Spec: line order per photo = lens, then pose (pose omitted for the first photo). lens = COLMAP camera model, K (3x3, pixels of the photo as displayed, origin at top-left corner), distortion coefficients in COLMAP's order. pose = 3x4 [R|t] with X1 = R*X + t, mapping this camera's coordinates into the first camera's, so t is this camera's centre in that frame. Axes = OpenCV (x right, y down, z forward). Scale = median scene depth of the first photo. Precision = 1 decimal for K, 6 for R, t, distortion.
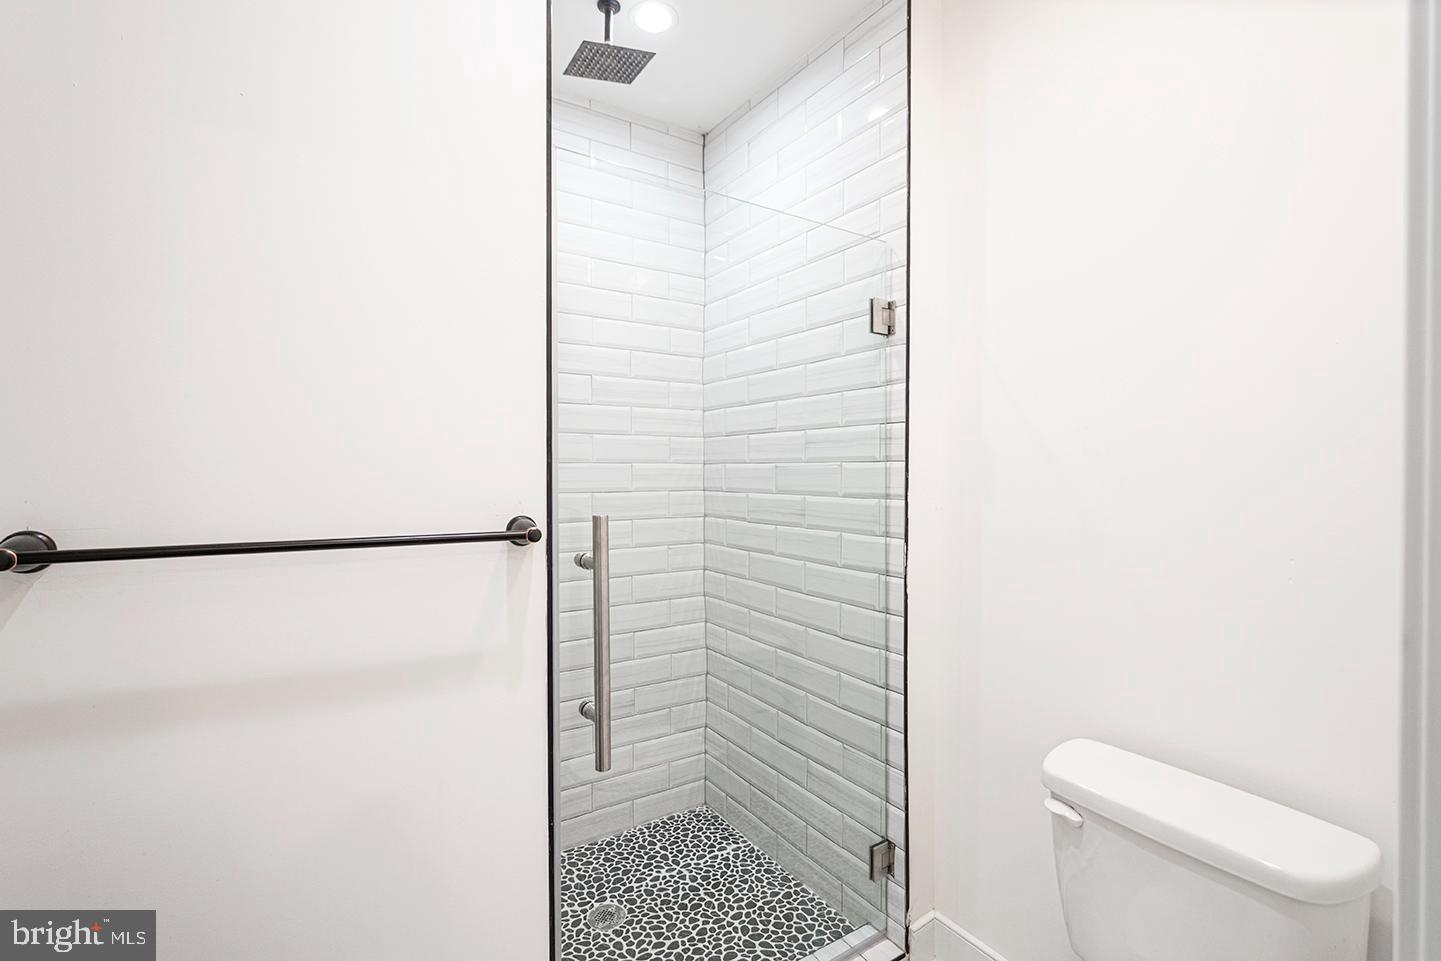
lens RADIAL K [[642.9, 0, 721.9], [0, 642.9, 481.9], [0, 0, 1]] dist [0.000980, 0.000647]
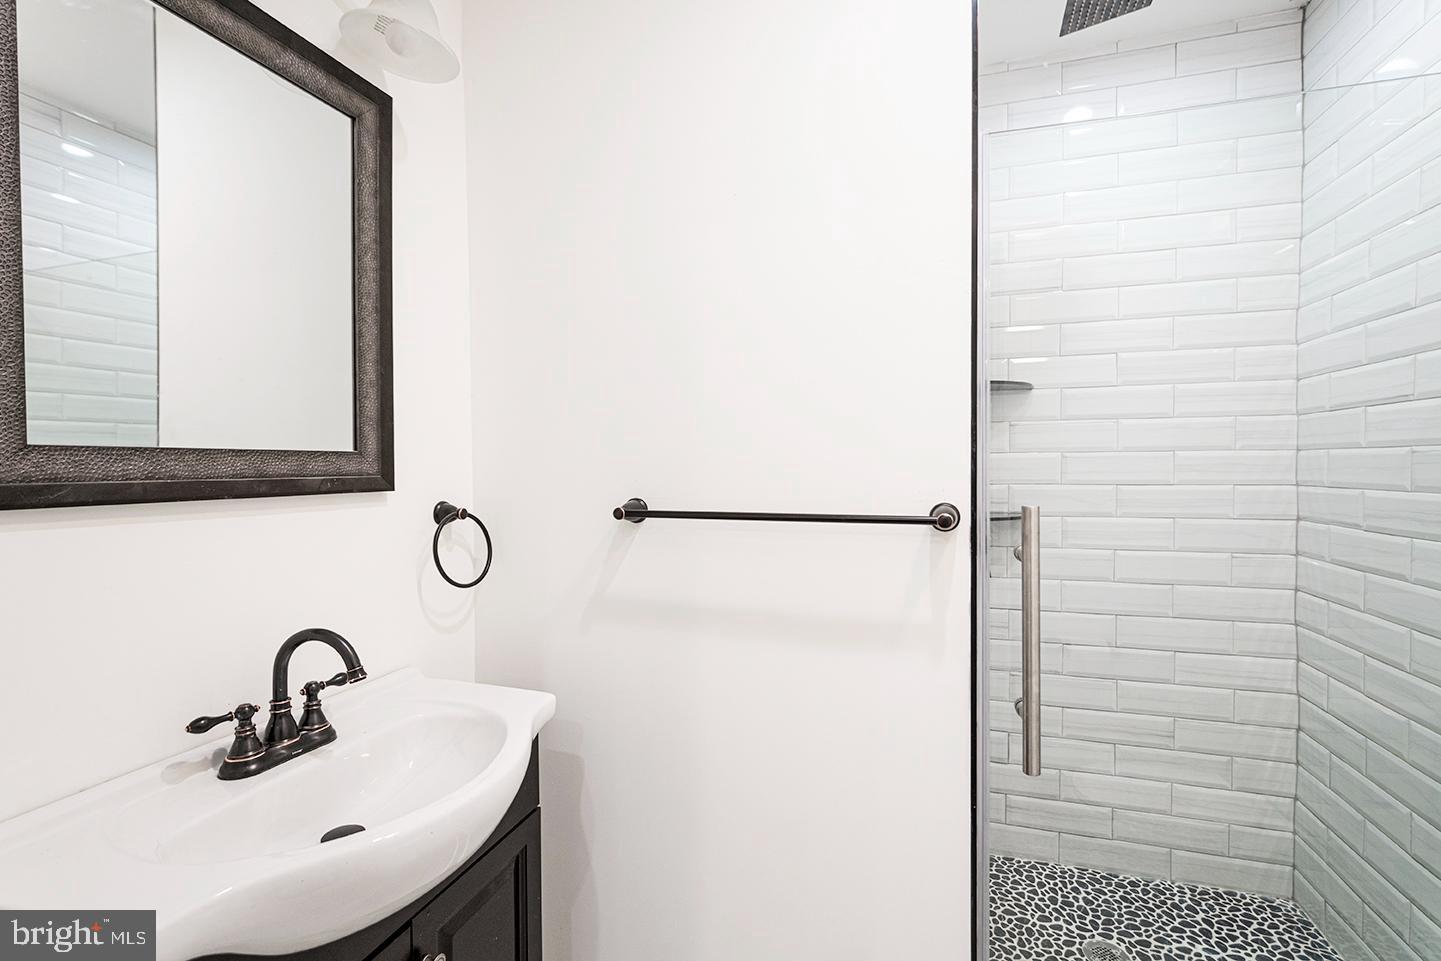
lens RADIAL K [[642.9, 0, 764.0], [0, 642.9, 483.5], [0, 0, 1]] dist [0.000980, 0.000647]
pose [[0.663195, 0.016339, -0.748268, 0.131913], [-0.005895, 0.999845, 0.016607, 0.002434], [0.748423, -0.006602, 0.663189, 0.038539]]
